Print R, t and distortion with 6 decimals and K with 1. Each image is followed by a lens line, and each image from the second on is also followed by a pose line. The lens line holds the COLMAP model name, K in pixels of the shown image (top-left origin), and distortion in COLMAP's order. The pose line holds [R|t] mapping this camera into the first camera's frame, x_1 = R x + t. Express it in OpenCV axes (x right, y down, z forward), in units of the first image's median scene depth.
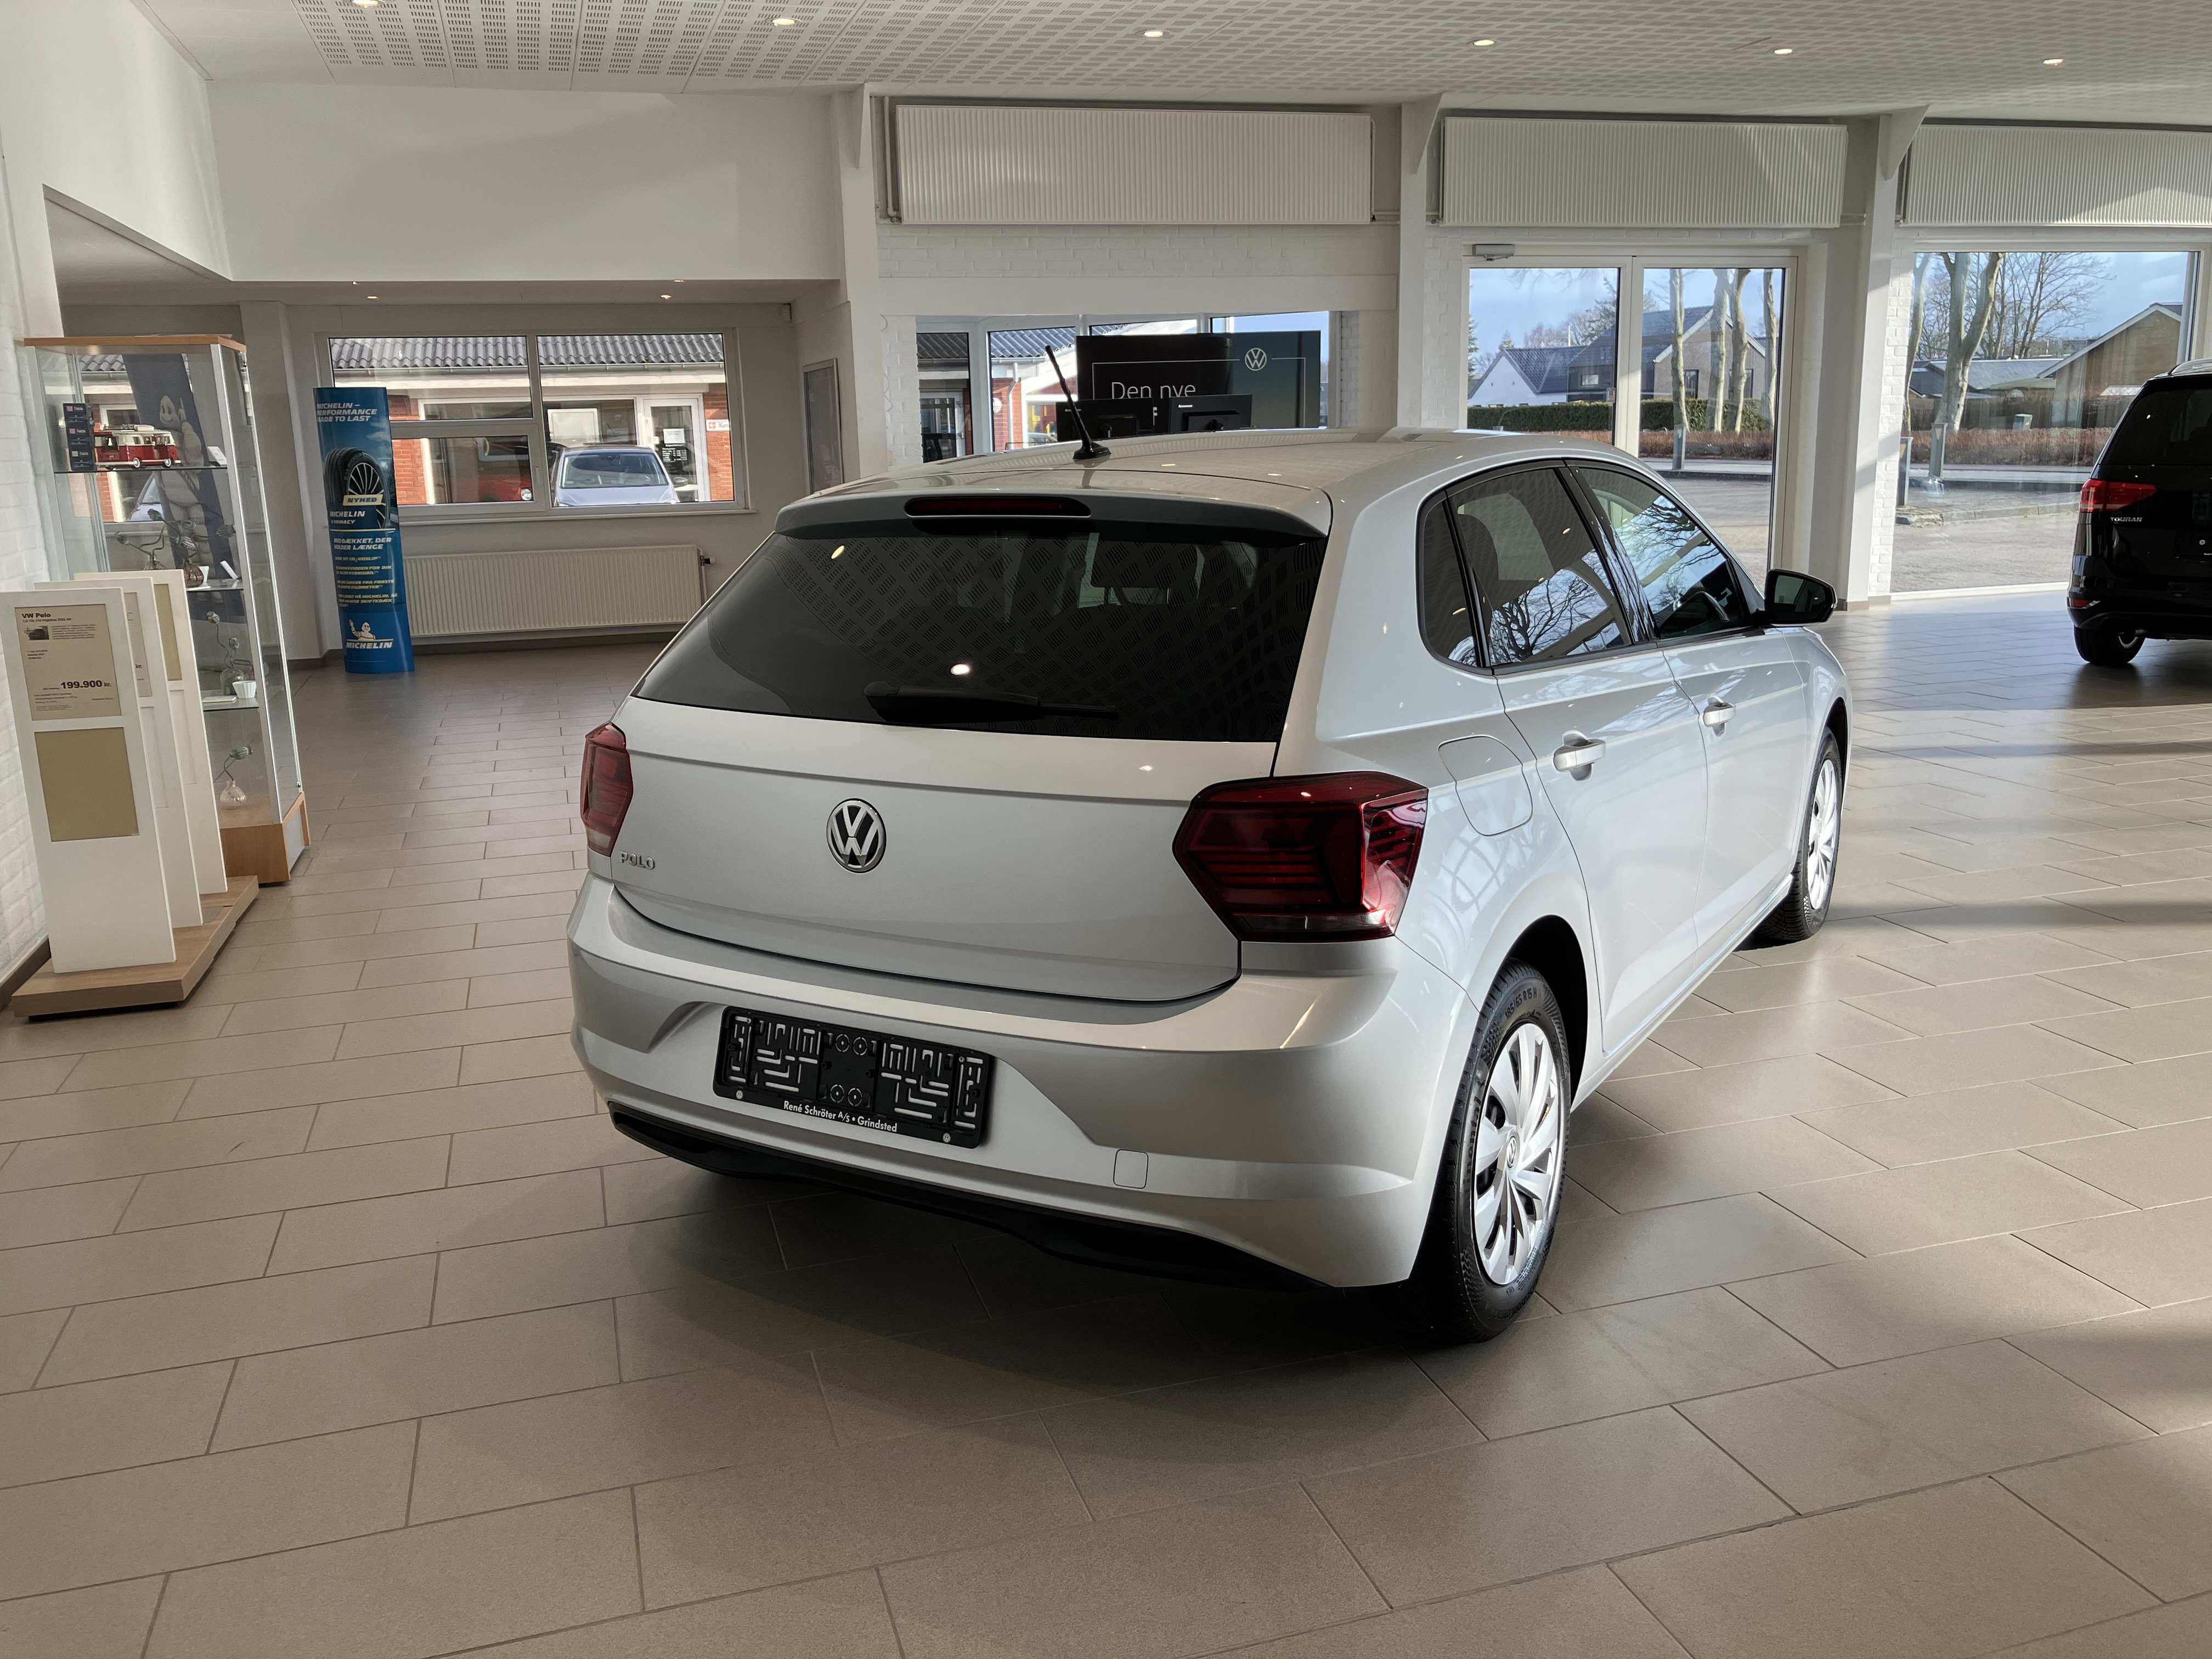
lens RADIAL K [[1822.7, 0, 1106.0], [0, 1822.7, 829.5], [0, 0, 1]] dist [0.001871, 0.007885]
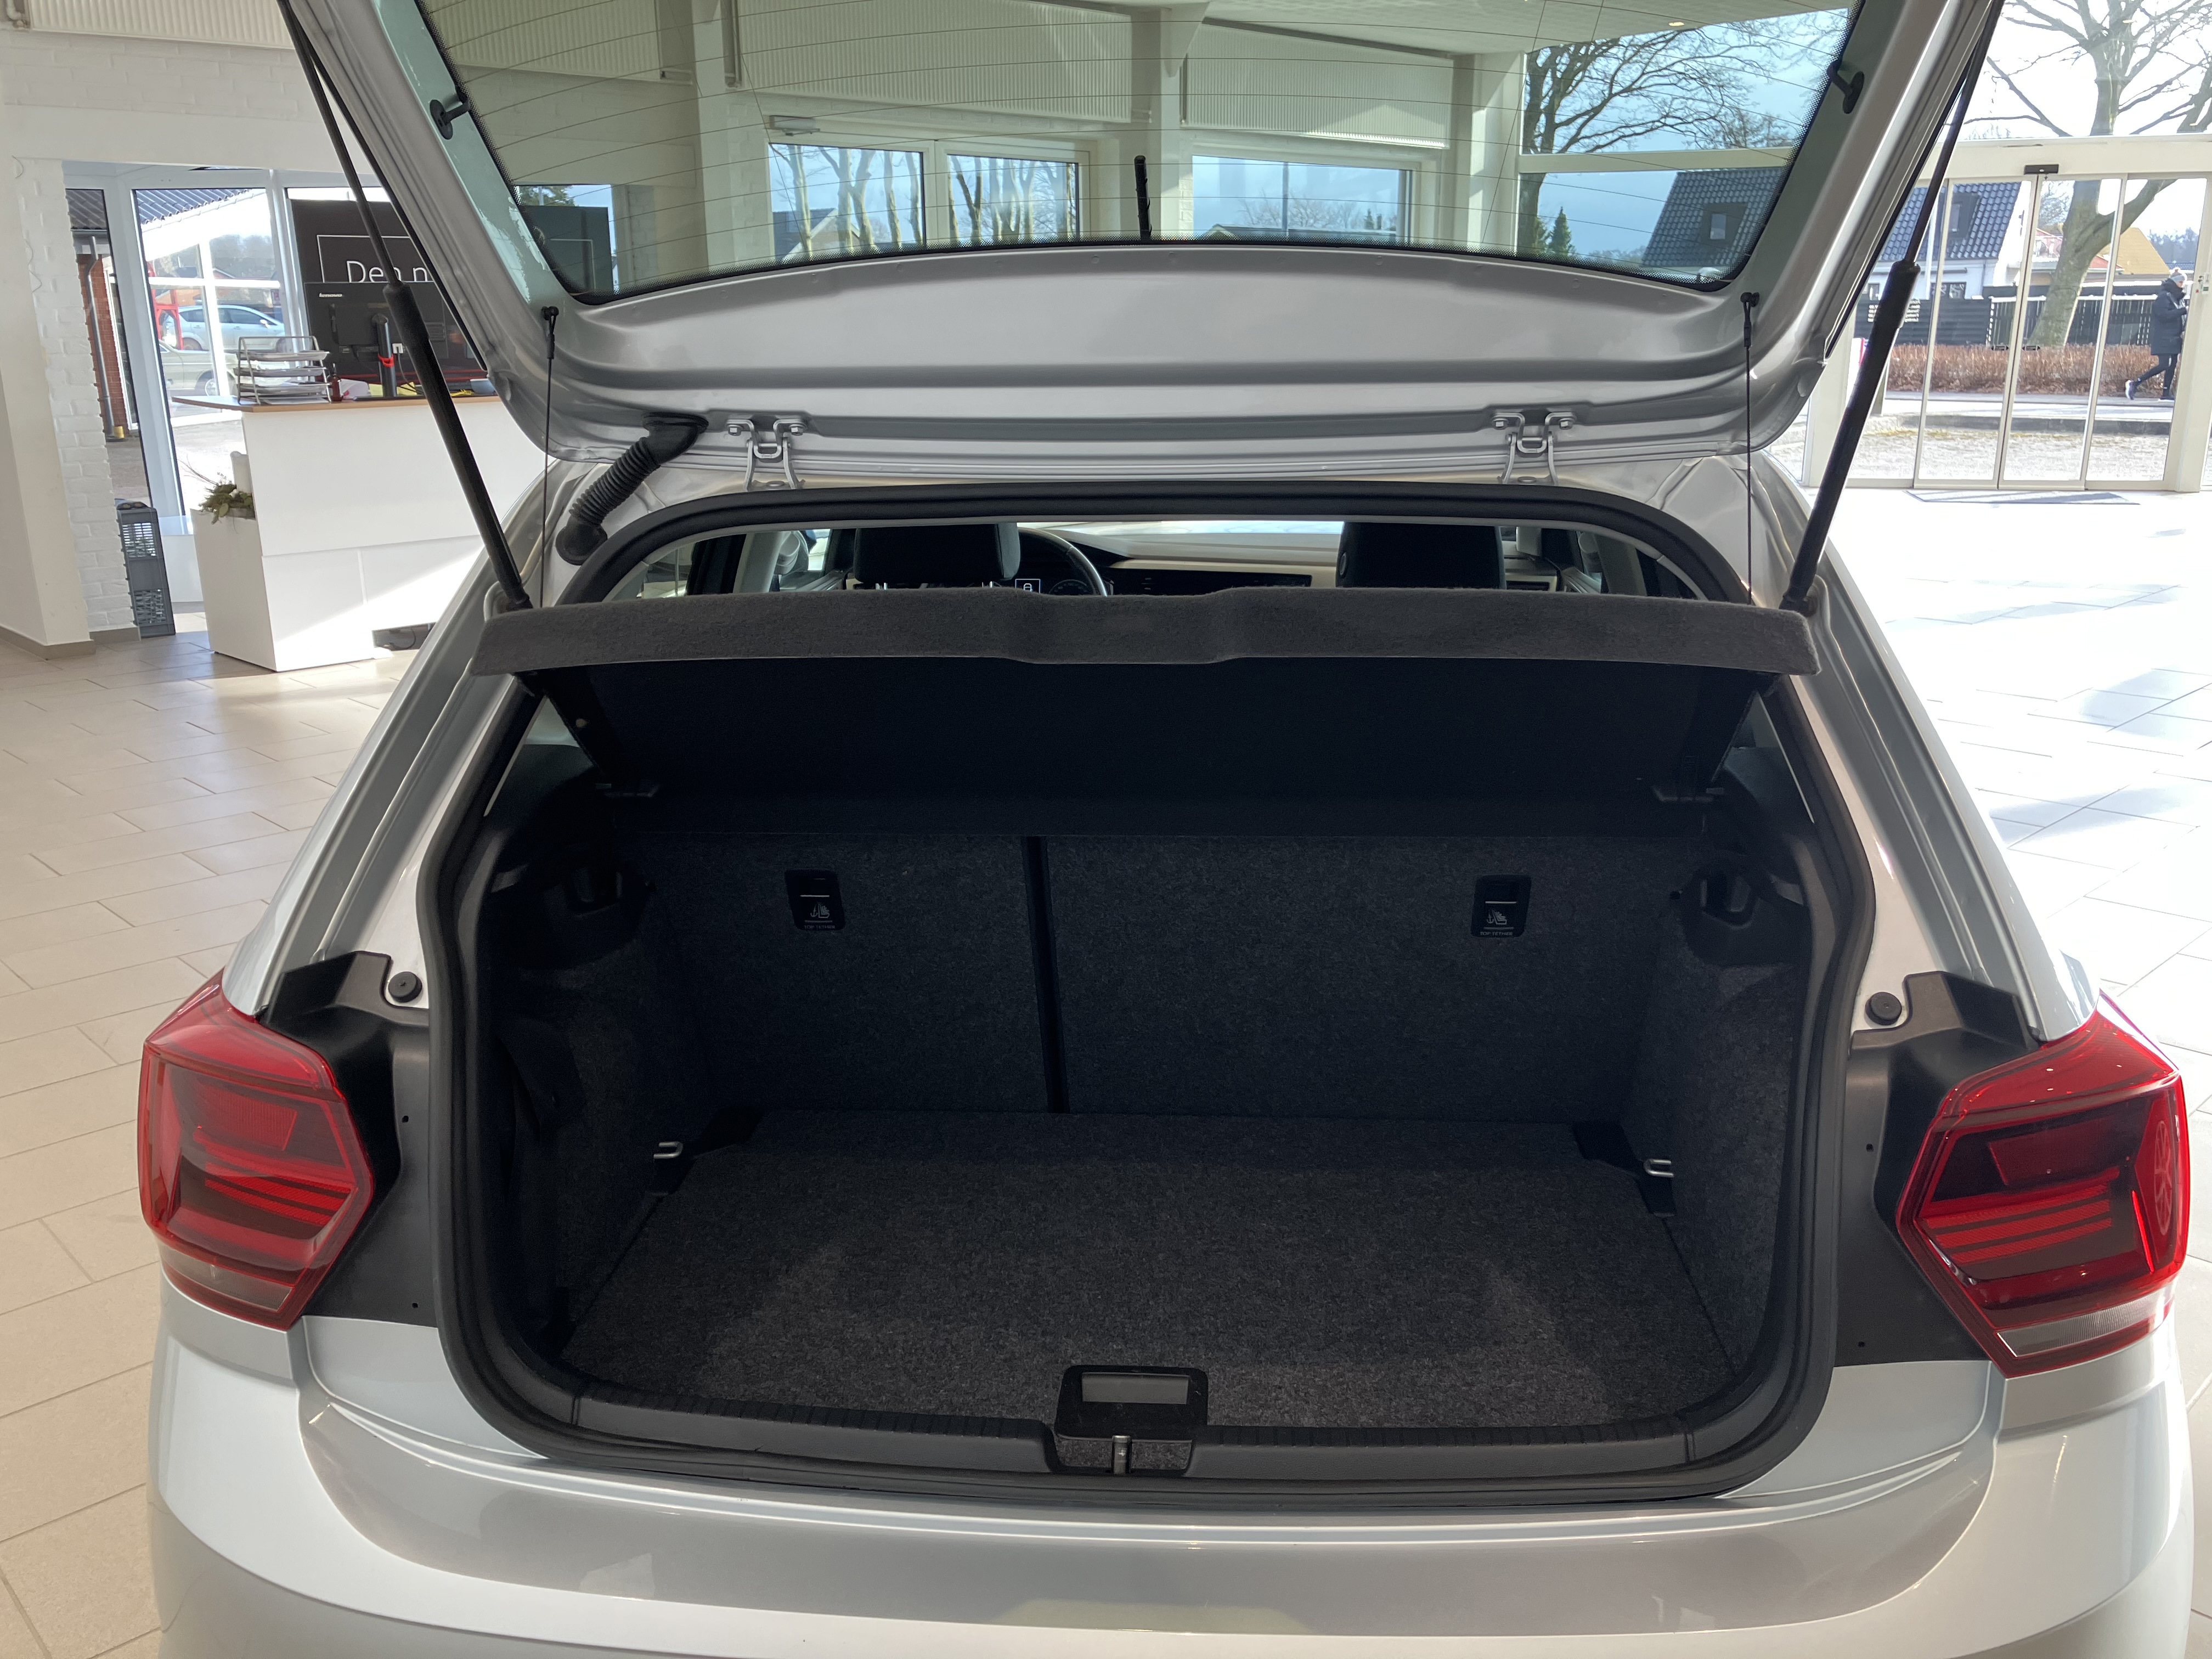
lens RADIAL K [[1822.7, 0, 1106.0], [0, 1822.7, 829.5], [0, 0, 1]] dist [0.001871, 0.007885]
pose [[0.896609, -0.102494, 0.430798, -0.067013], [0.079400, 0.994289, 0.071303, -0.029125], [-0.435646, -0.029726, 0.899627, 0.130728]]
